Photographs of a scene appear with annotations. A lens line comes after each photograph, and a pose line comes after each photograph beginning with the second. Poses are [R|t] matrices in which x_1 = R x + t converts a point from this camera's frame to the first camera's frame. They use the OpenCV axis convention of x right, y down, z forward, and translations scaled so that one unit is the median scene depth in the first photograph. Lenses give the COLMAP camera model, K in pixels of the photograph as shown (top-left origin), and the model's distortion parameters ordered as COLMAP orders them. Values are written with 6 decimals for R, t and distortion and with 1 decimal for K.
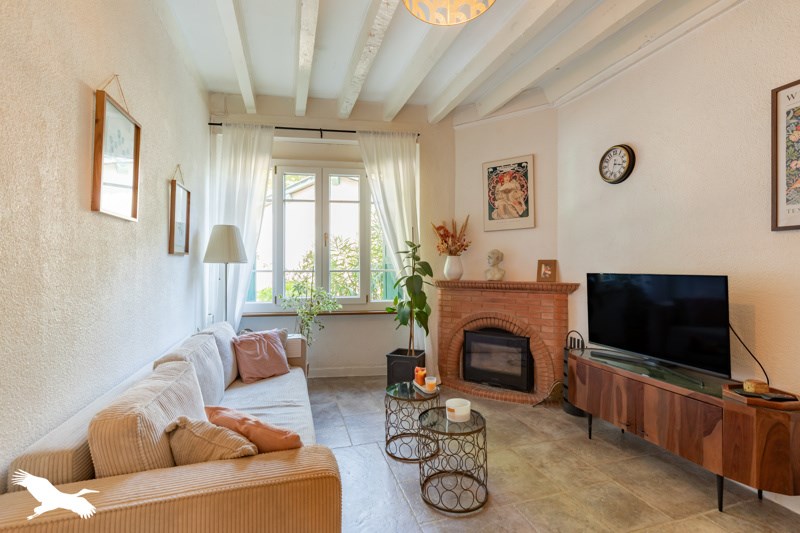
lens RADIAL K [[367.5, 0, 399.0], [0, 367.5, 265.1], [0, 0, 1]] dist [0.002021, 0.000060]
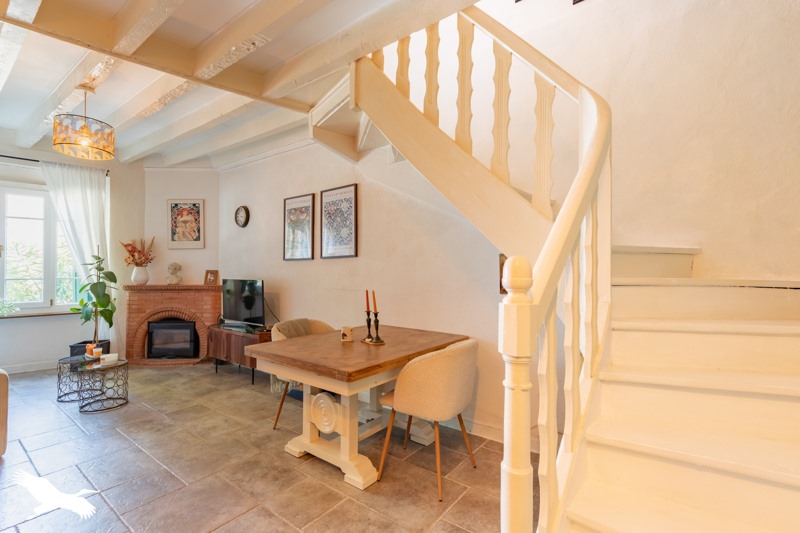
lens RADIAL K [[367.5, 0, 402.5], [0, 367.5, 264.5], [0, 0, 1]] dist [0.002021, 0.000060]
pose [[0.807444, 0.007249, 0.589899, 0.134572], [-0.002909, 0.999961, -0.008305, -0.025782], [-0.589937, 0.004990, 0.807434, -0.662174]]
